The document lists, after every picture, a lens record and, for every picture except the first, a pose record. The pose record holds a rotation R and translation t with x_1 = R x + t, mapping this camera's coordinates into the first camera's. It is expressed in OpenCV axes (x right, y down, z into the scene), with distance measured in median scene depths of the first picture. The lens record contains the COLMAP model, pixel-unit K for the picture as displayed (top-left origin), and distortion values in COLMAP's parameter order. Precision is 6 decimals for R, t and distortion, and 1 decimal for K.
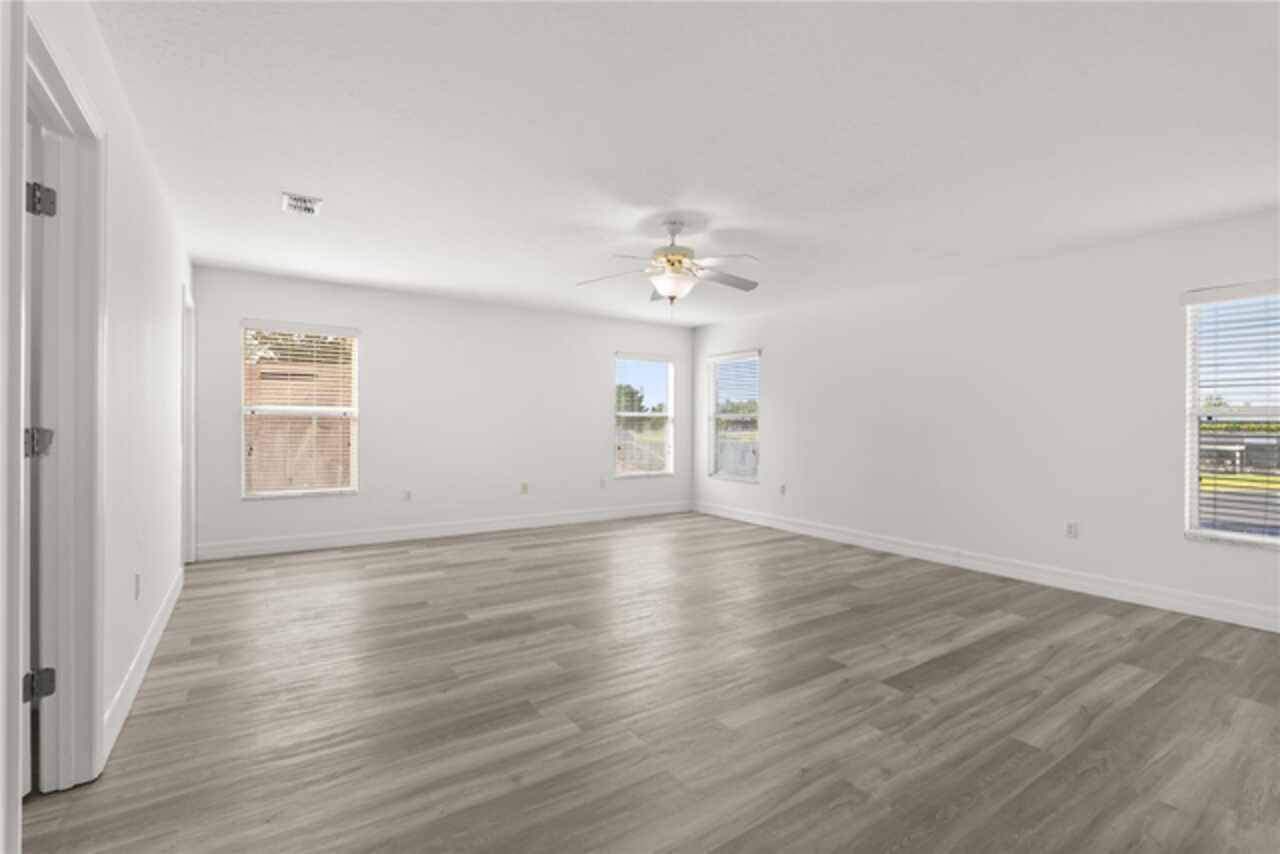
lens RADIAL K [[570.2, 0, 639.1], [0, 570.2, 425.7], [0, 0, 1]] dist [-0.003301, -0.000729]
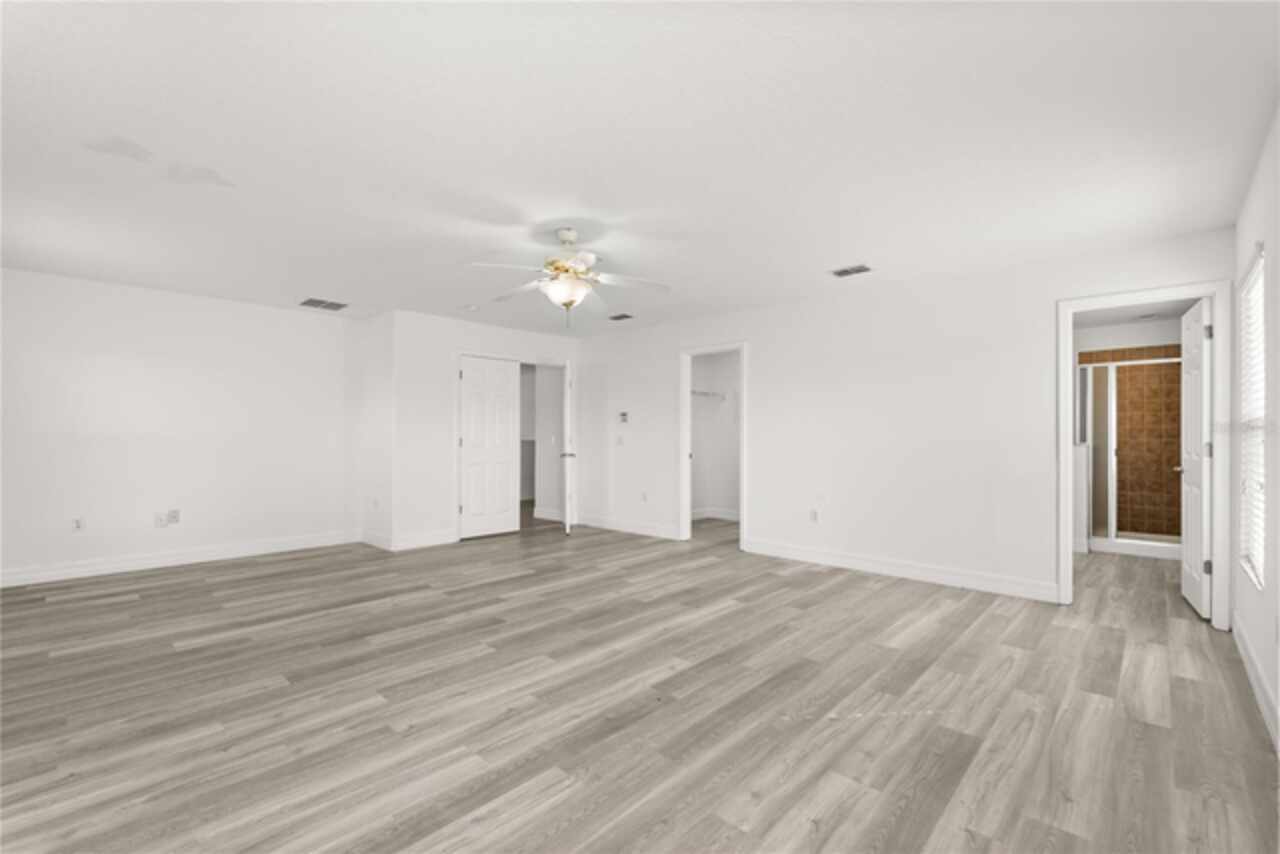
lens RADIAL K [[570.2, 0, 638.6], [0, 570.2, 429.9], [0, 0, 1]] dist [-0.003301, -0.000729]
pose [[-0.973599, -0.011437, -0.227978, 0.159953], [-0.009390, 0.999905, -0.010059, -0.003341], [0.228072, -0.007653, -0.973614, 2.001558]]
